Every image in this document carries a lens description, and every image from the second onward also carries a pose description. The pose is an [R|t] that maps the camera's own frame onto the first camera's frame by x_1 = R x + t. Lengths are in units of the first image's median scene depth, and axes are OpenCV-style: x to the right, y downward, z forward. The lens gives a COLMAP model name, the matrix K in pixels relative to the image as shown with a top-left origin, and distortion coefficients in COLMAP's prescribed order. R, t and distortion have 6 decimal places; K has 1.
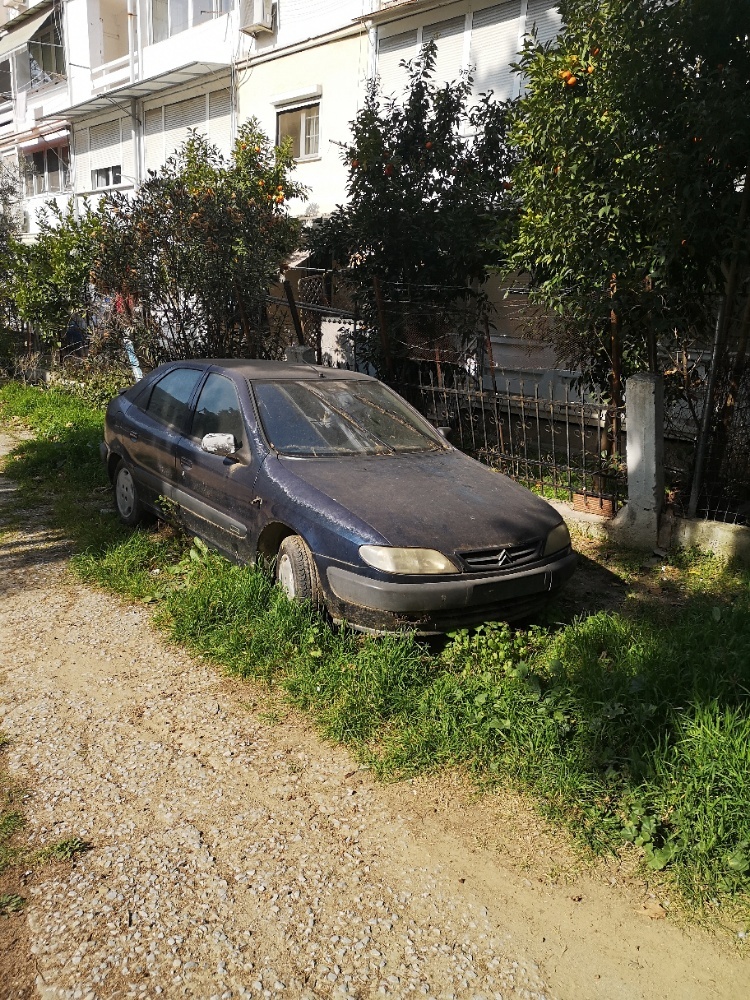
lens RADIAL K [[758.3, 0, 375.0], [0, 758.3, 500.0], [0, 0, 1]] dist [0.073275, -0.058992]
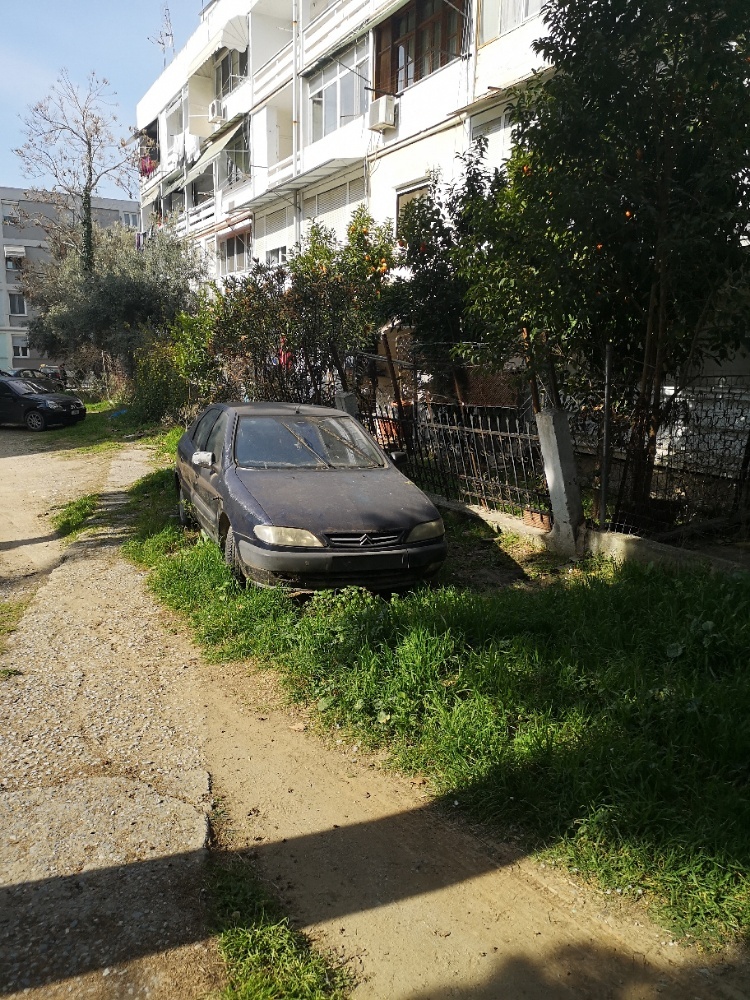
lens RADIAL K [[758.3, 0, 375.0], [0, 758.3, 500.0], [0, 0, 1]] dist [0.073275, -0.058992]
pose [[0.965777, 0.020311, -0.258576, 0.380671], [-0.036816, 0.997570, -0.059148, 0.059751], [0.256746, 0.066643, 0.964178, -0.223563]]
